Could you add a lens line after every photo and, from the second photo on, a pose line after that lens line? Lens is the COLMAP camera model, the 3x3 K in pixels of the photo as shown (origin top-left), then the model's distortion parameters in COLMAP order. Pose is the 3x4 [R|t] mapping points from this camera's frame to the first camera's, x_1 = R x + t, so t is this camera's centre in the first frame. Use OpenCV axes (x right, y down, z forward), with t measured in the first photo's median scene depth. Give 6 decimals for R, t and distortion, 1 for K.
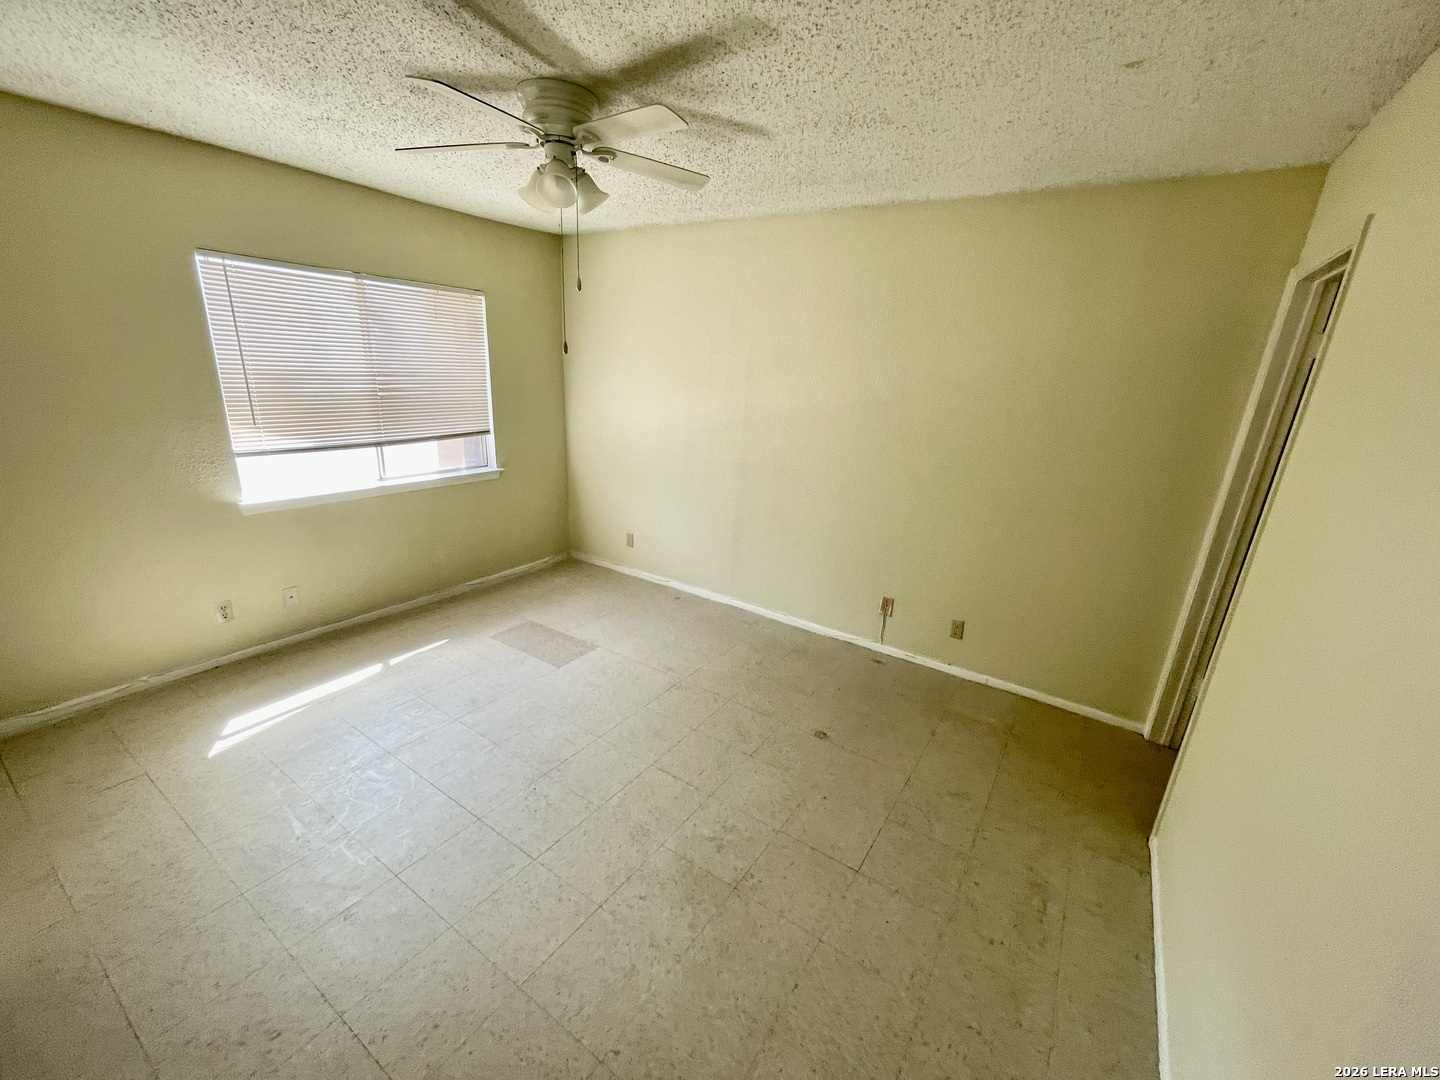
lens RADIAL K [[585.9, 0, 728.7], [0, 585.9, 538.3], [0, 0, 1]] dist [0.001018, 0.000039]
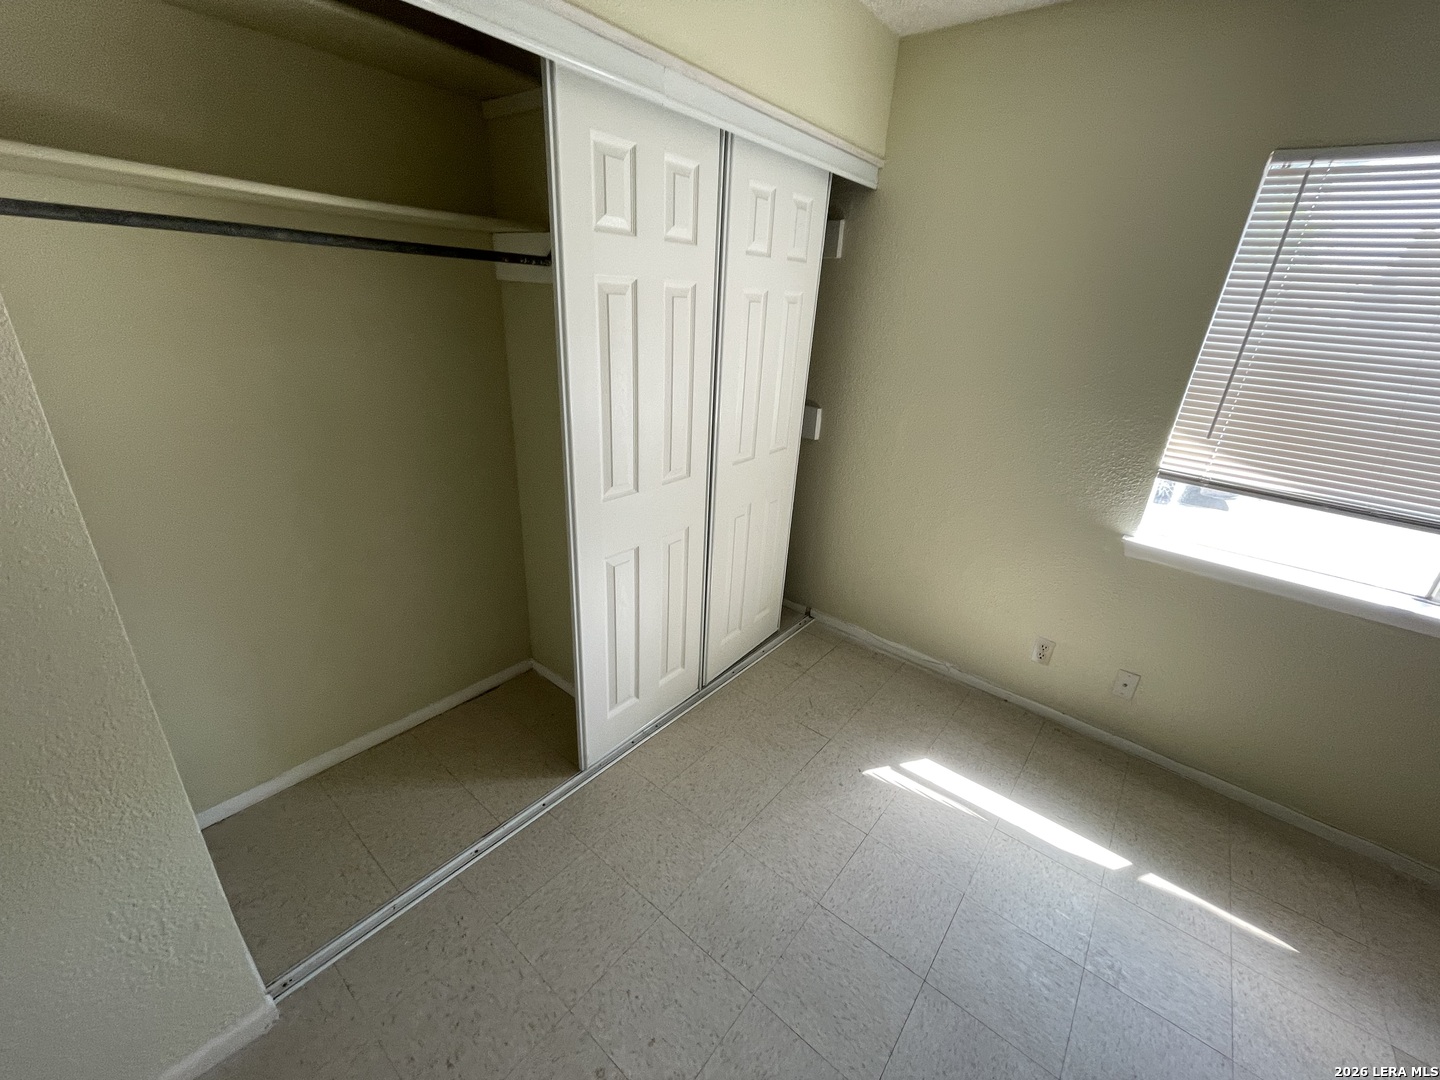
lens RADIAL K [[585.9, 0, 728.7], [0, 585.9, 538.3], [0, 0, 1]] dist [0.001018, 0.000039]
pose [[-0.089825, 0.322739, -0.942216, -0.124994], [-0.354166, 0.873853, 0.333087, -0.122214], [0.930858, 0.363621, 0.035809, 0.522102]]
